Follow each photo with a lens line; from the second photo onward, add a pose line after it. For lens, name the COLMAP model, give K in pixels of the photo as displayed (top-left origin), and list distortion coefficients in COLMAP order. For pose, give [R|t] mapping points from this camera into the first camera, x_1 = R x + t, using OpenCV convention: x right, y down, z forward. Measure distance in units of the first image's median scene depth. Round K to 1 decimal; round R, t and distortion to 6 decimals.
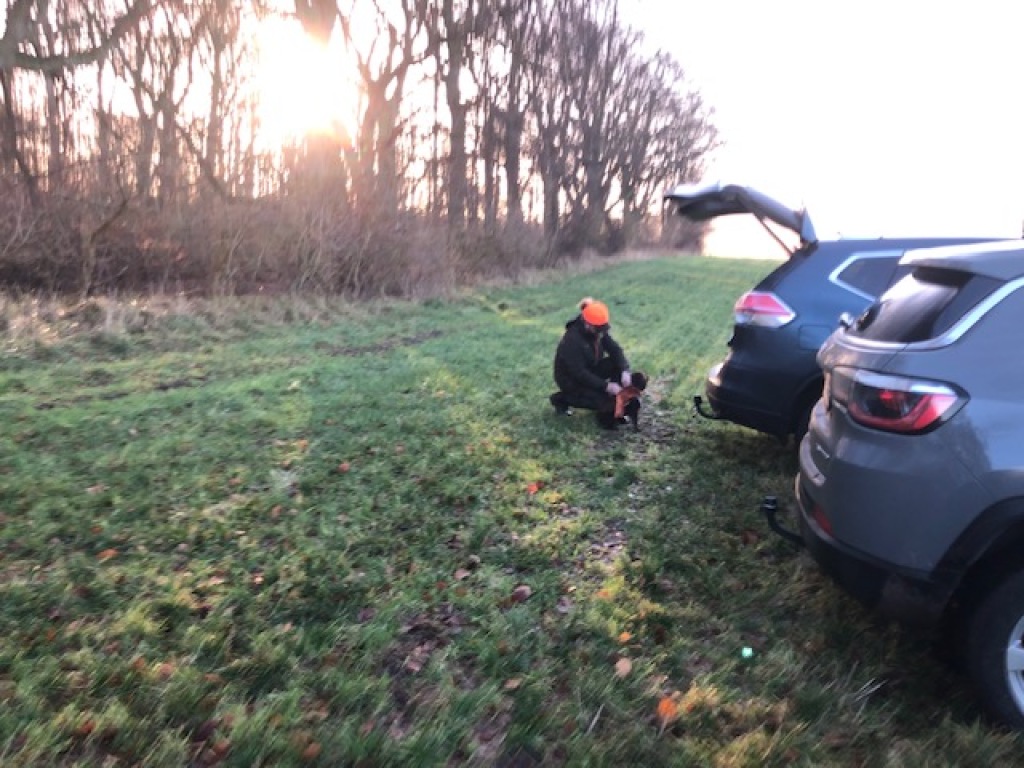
lens RADIAL K [[835.2, 0, 513.3], [0, 835.2, 407.0], [0, 0, 1]] dist [0.202617, -0.000339]
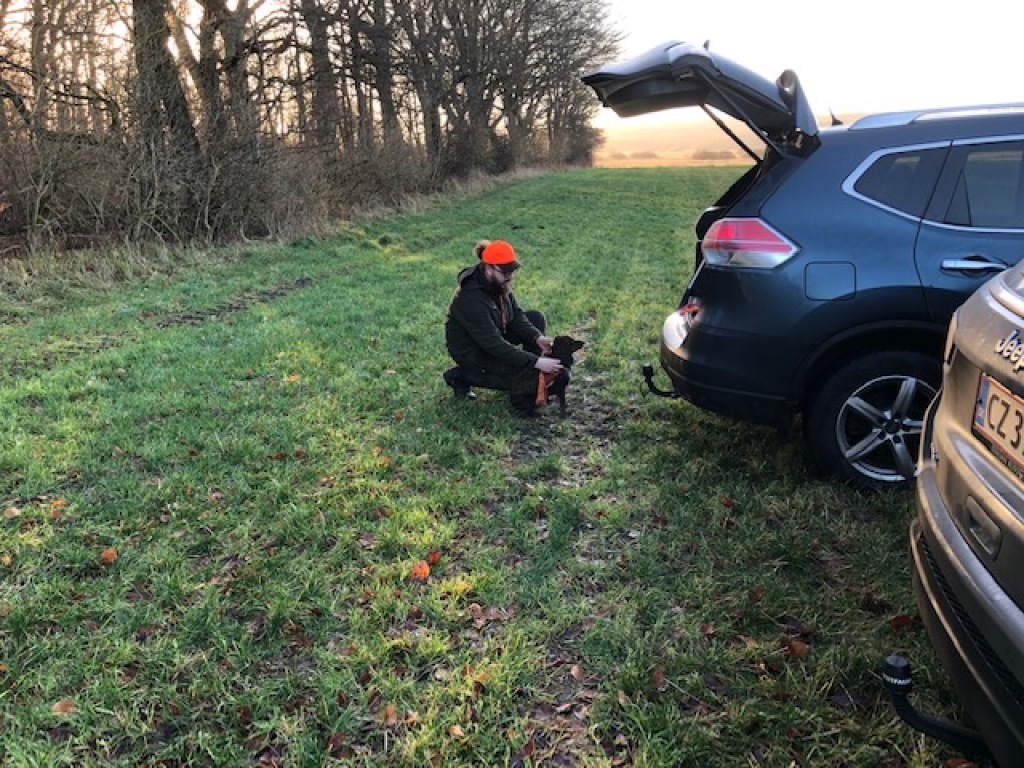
lens RADIAL K [[828.5, 0, 513.7], [0, 828.5, 409.5], [0, 0, 1]] dist [0.062859, -0.093719]
pose [[0.989534, -0.094954, 0.108657, 0.017327], [0.084319, 0.991547, 0.098612, -0.036565], [-0.117102, -0.088419, 0.989176, 0.205634]]
